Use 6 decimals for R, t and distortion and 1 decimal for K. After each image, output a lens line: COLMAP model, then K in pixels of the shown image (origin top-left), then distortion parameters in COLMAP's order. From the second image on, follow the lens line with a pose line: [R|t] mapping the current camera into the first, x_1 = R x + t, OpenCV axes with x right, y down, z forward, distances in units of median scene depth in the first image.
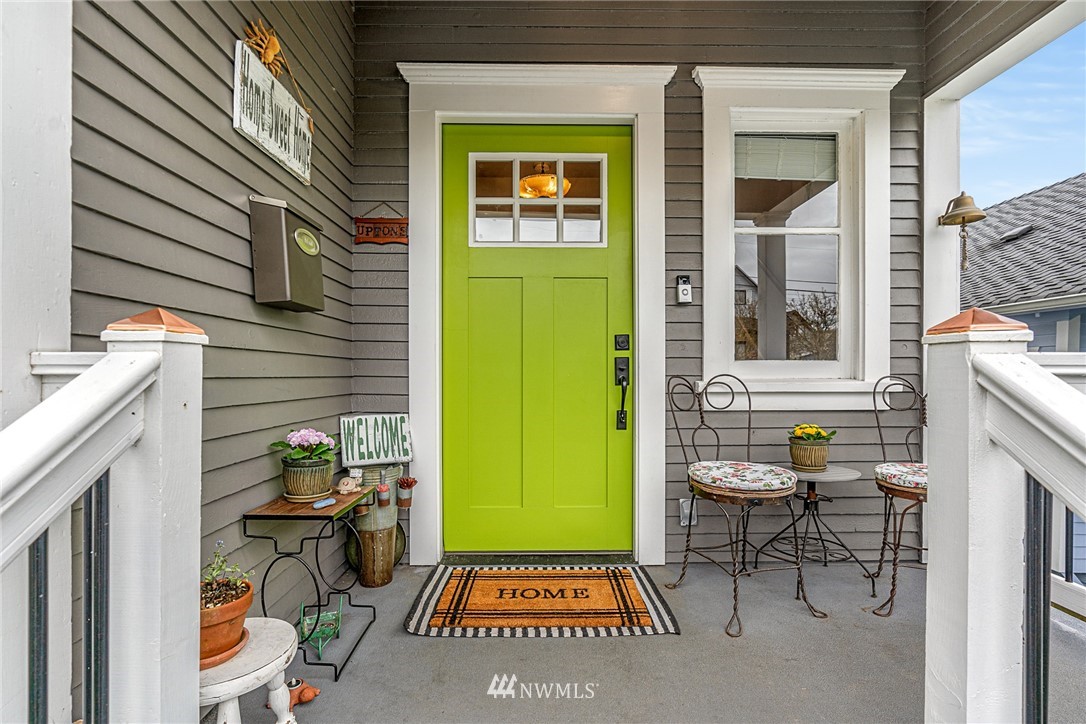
lens RADIAL K [[457.1, 0, 587.0], [0, 457.1, 365.9], [0, 0, 1]] dist [-0.001325, 0.000053]
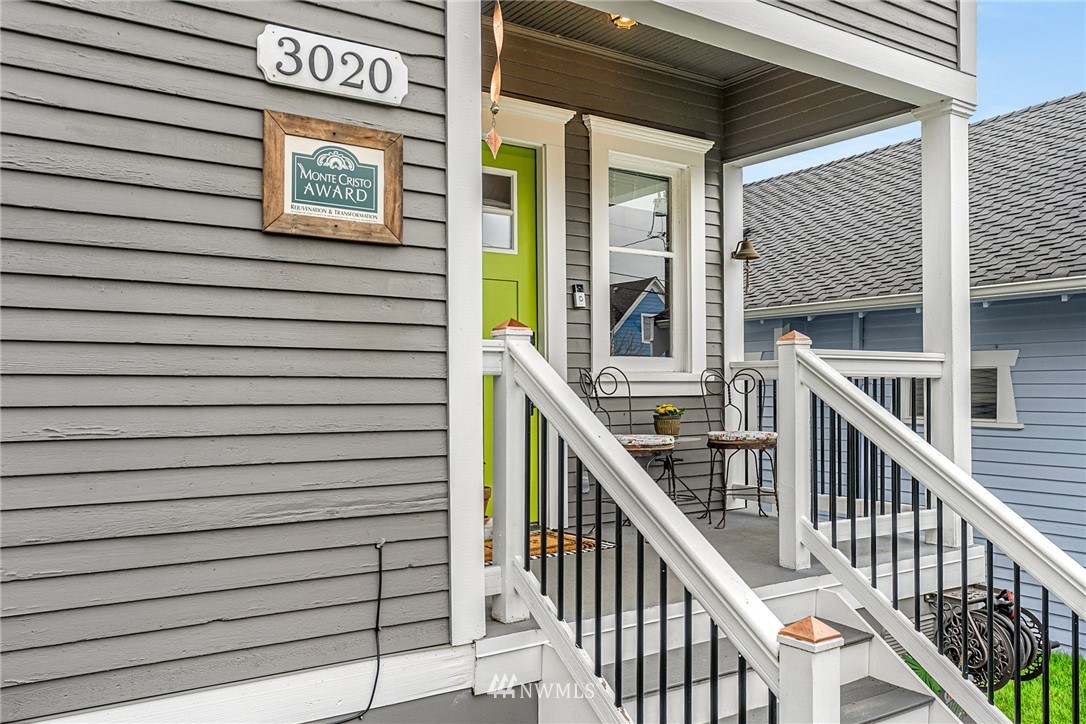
lens RADIAL K [[892.1, 0, 543.0], [0, 892.1, 362.0], [0, 0, 1]] dist [0.003032, 0.000687]
pose [[0.834170, 0.009492, 0.551426, -1.150606], [0.004664, 0.999695, -0.024264, 0.060639], [-0.551488, 0.022812, 0.833871, -0.887892]]
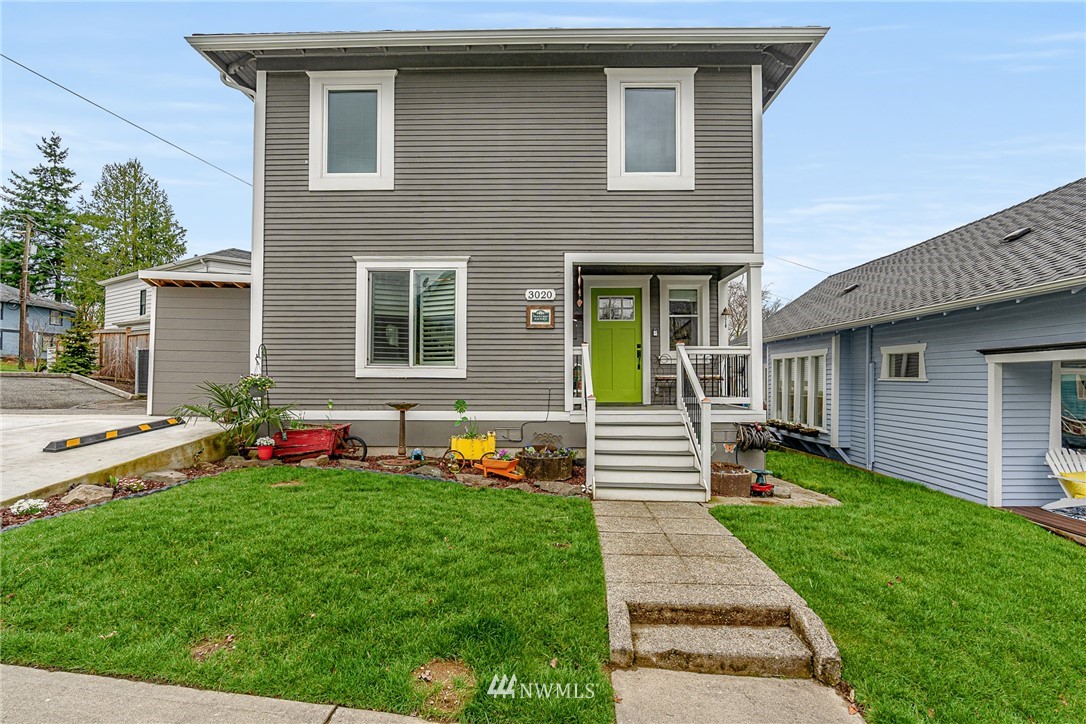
lens RADIAL K [[498.2, 0, 545.0], [0, 498.2, 358.2], [0, 0, 1]] dist [-0.003690, -0.000173]
pose [[0.999177, -0.004460, -0.040314, -0.541535], [0.003009, 0.999347, -0.035997, 0.196356], [0.040448, 0.035846, 0.998538, -3.195058]]
